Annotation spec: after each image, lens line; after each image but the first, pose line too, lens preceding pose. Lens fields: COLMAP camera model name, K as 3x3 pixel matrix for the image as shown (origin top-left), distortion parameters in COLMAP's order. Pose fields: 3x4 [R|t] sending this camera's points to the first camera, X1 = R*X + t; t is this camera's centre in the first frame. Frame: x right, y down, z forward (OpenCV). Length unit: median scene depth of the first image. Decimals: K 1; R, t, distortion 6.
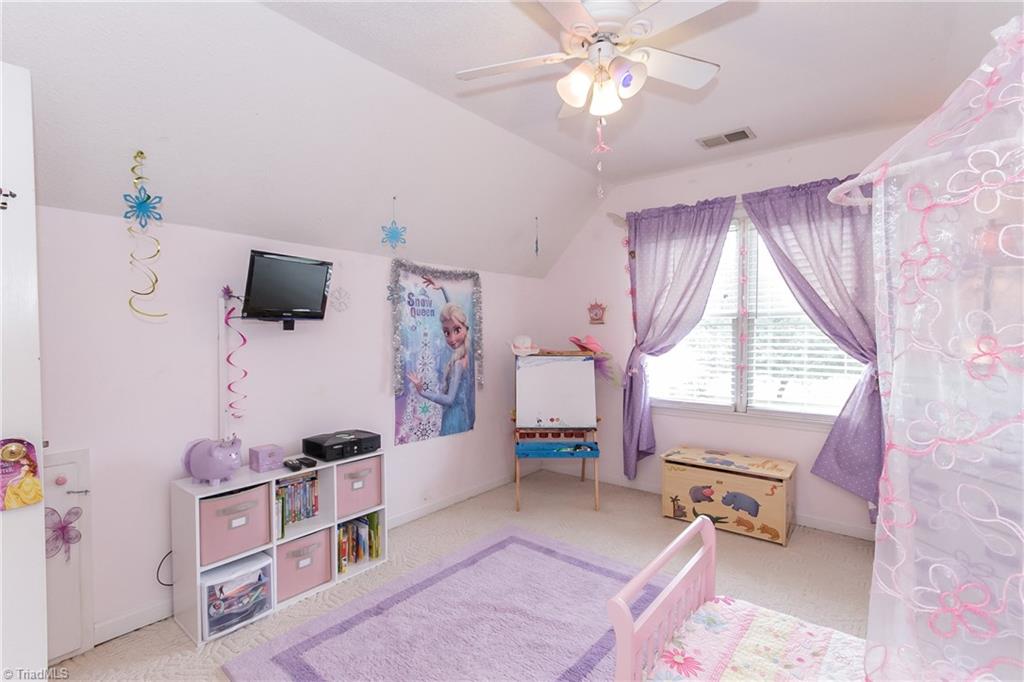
lens RADIAL K [[474.9, 0, 517.3], [0, 474.9, 344.5], [0, 0, 1]] dist [0.000247, 0.000024]
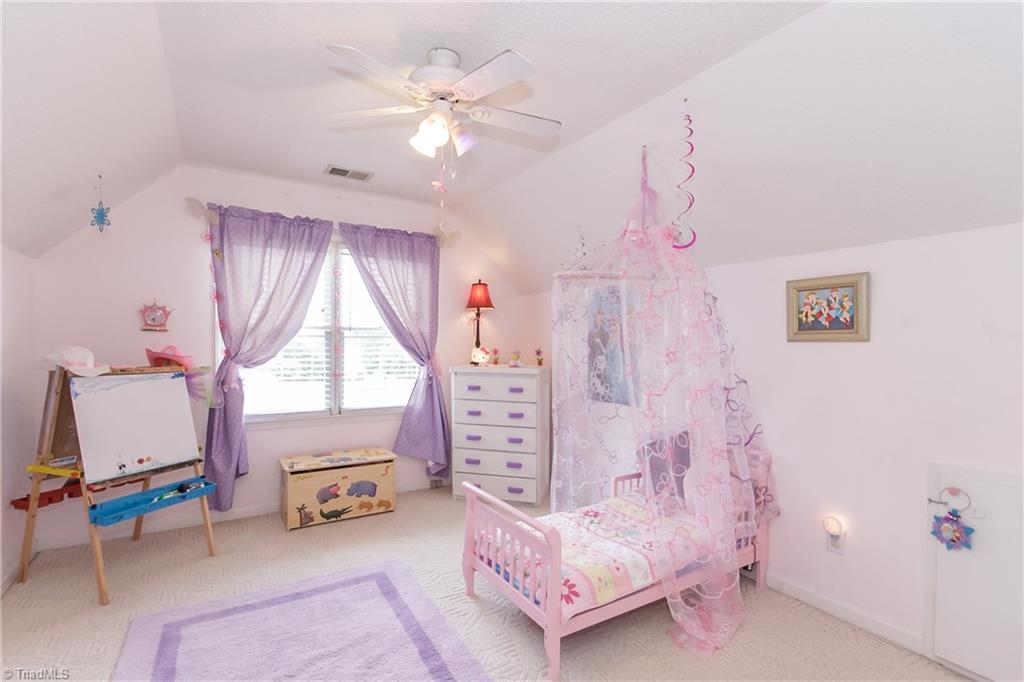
lens RADIAL K [[474.9, 0, 517.3], [0, 474.9, 344.5], [0, 0, 1]] dist [0.000247, 0.000024]
pose [[0.336813, 0.001436, 0.941570, -0.453334], [0.013799, 0.999884, -0.006461, -0.009480], [-0.941470, 0.015169, 0.336754, 0.216749]]
